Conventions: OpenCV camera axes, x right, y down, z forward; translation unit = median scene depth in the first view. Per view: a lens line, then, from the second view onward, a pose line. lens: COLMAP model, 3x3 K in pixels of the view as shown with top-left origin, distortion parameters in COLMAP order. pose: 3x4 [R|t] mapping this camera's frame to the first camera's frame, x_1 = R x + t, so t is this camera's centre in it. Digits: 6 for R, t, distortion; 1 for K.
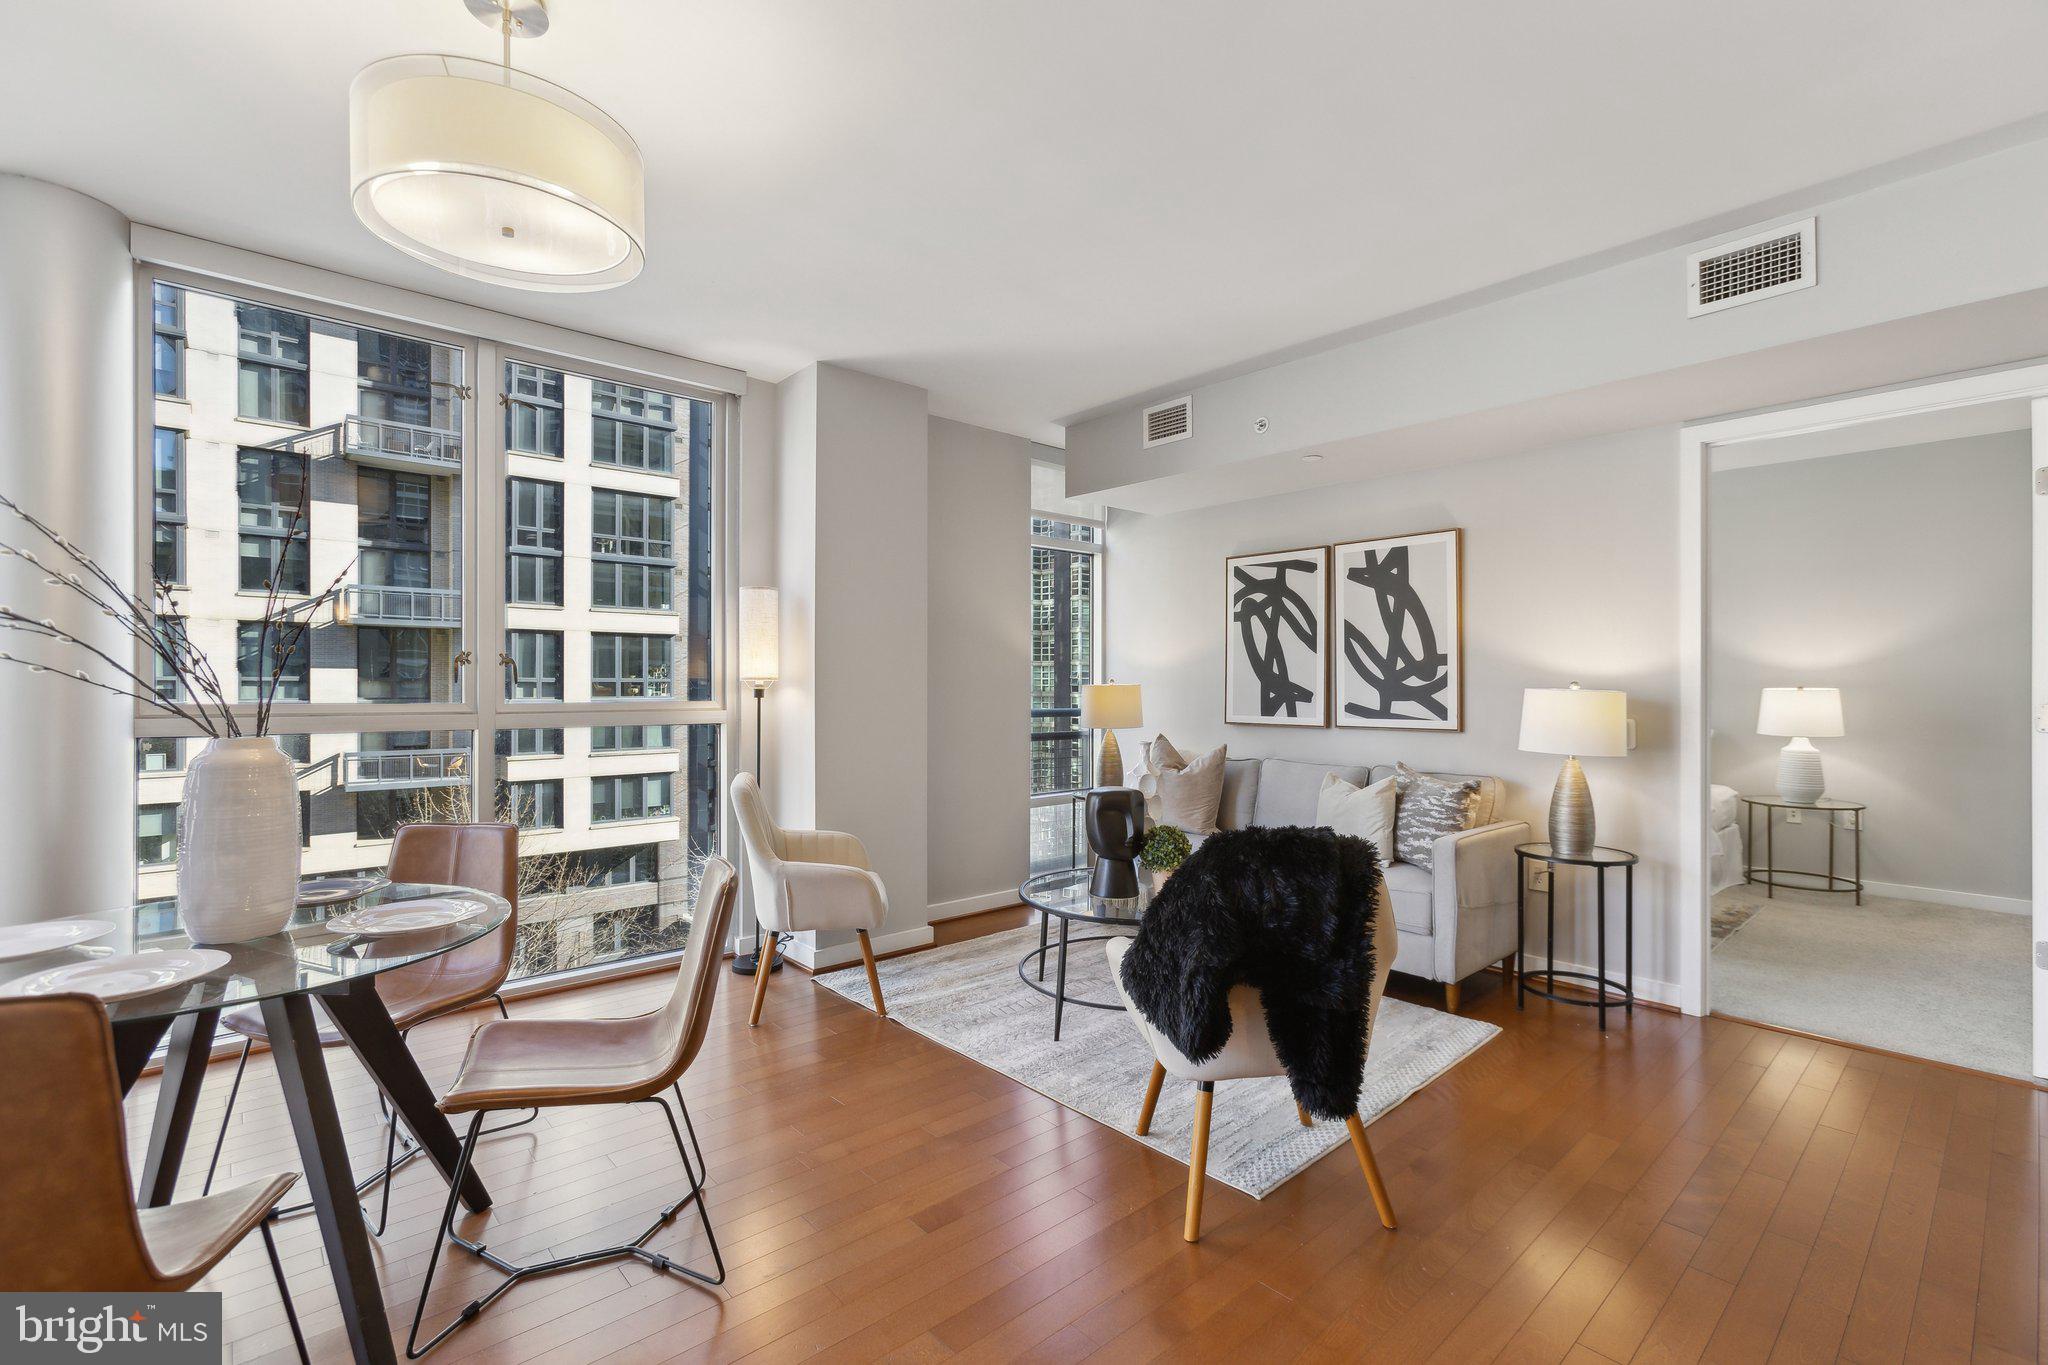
lens RADIAL K [[924.0, 0, 994.4], [0, 924.0, 679.6], [0, 0, 1]] dist [0.003119, 0.001531]
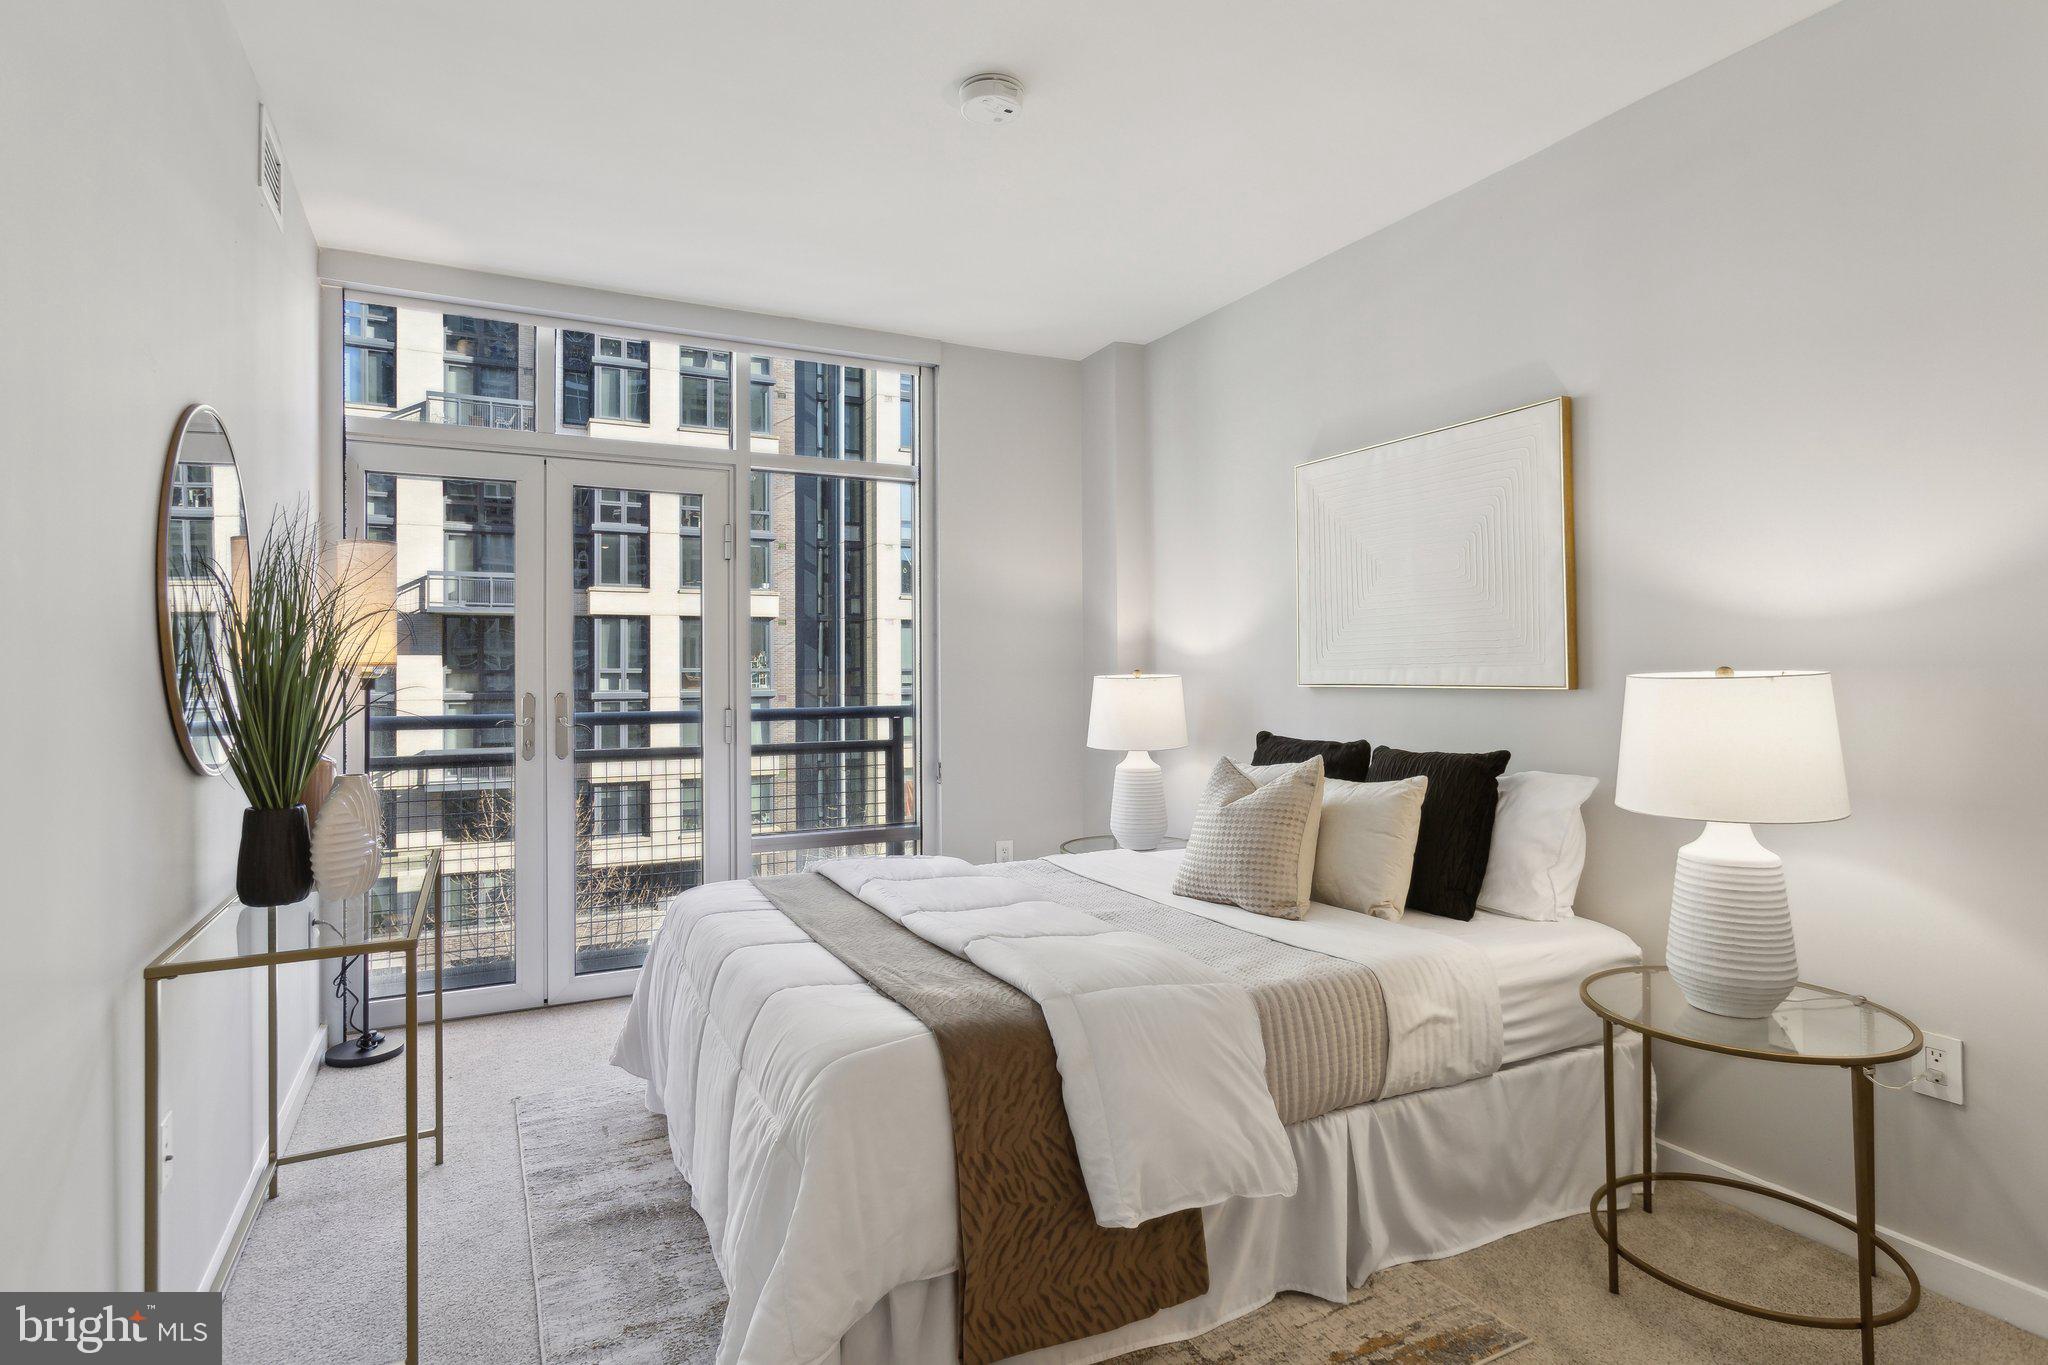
lens RADIAL K [[1060.5, 0, 986.3], [0, 1060.5, 652.3], [0, 0, 1]] dist [-0.006603, 0.001120]
pose [[0.967359, -0.011332, -0.253158, 0.151811], [0.007687, 0.999852, -0.015382, 0.001459], [0.253295, 0.012934, 0.967303, 0.128670]]
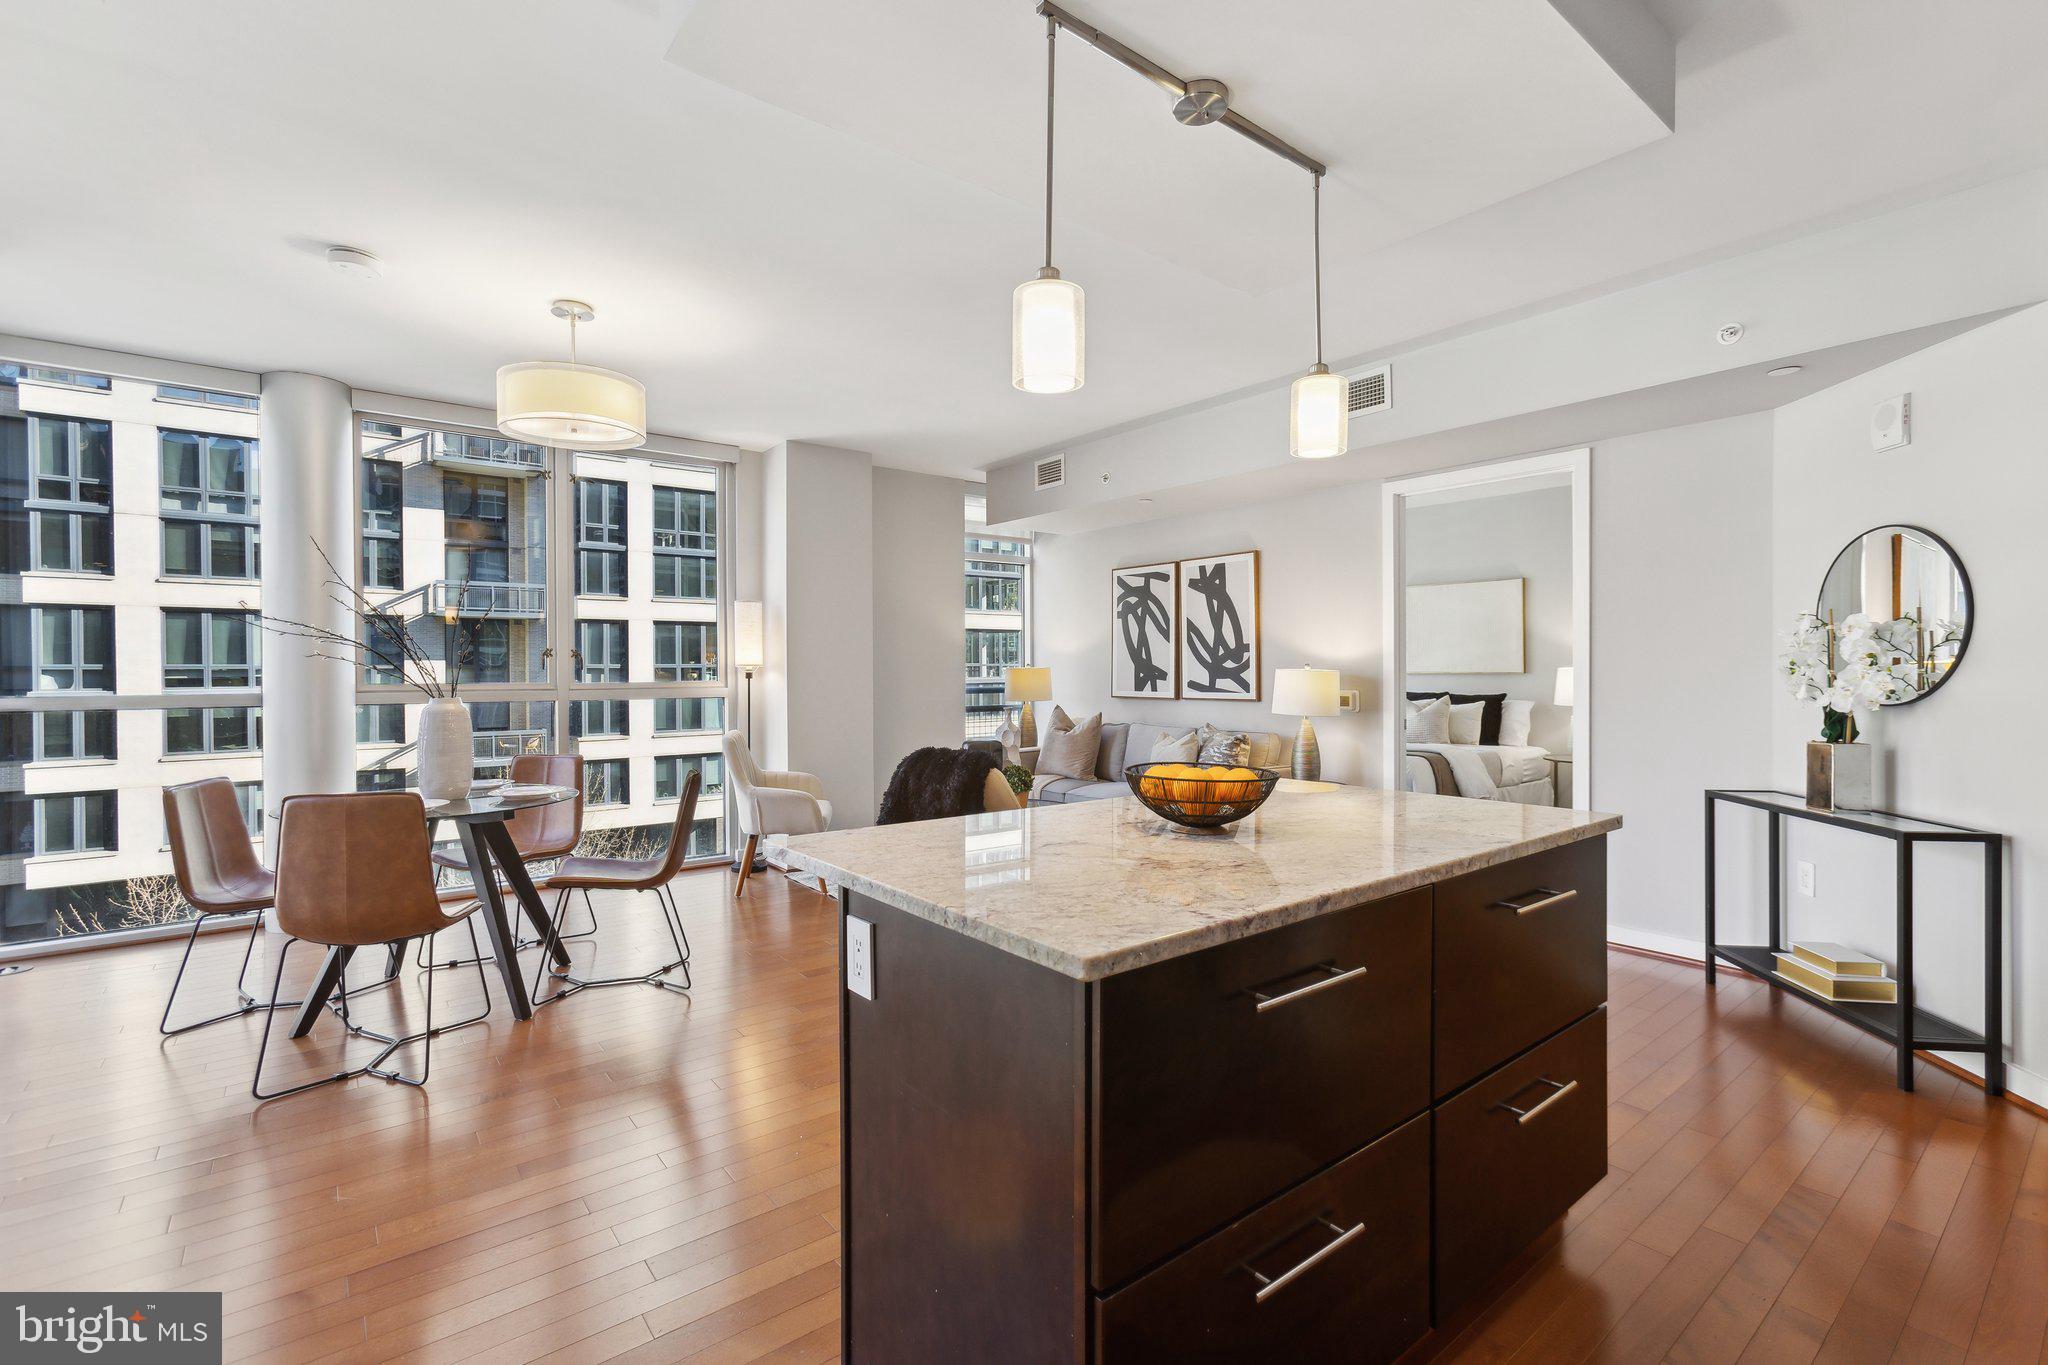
lens RADIAL K [[924.0, 0, 987.5], [0, 924.0, 668.4], [0, 0, 1]] dist [0.003119, 0.001531]
pose [[0.997676, -0.006380, -0.067844, 0.030734], [0.006789, 0.999960, 0.005790, -0.000291], [0.067804, -0.006237, 0.997679, -0.057772]]
